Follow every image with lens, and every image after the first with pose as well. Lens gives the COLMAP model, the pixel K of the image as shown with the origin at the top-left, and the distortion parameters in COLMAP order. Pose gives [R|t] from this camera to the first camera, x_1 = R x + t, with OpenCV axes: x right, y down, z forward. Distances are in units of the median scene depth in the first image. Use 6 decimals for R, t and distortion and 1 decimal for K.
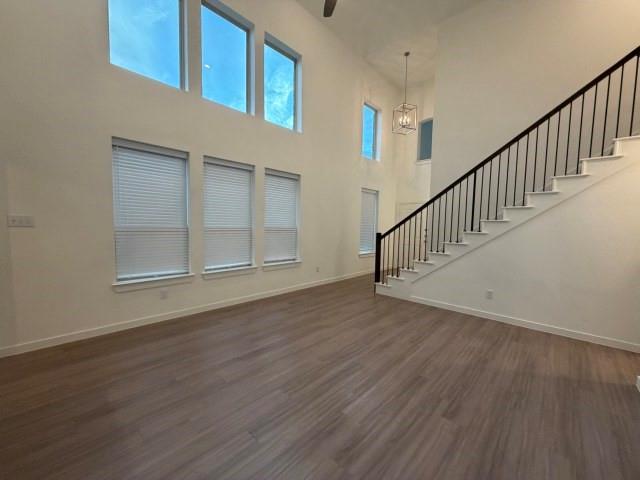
lens RADIAL K [[258.4, 0, 320.0], [0, 258.4, 240.0], [0, 0, 1]] dist [-0.000389, 0.000298]
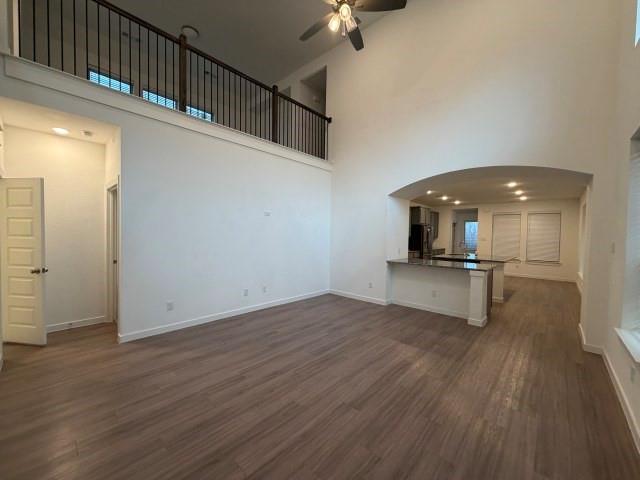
lens RADIAL K [[258.4, 0, 320.0], [0, 258.4, 240.0], [0, 0, 1]] dist [-0.000389, 0.000298]
pose [[-0.998830, -0.046111, -0.014599, 0.157721], [-0.047281, 0.994464, 0.093844, -0.166261], [0.010191, 0.094424, -0.995480, 2.110109]]
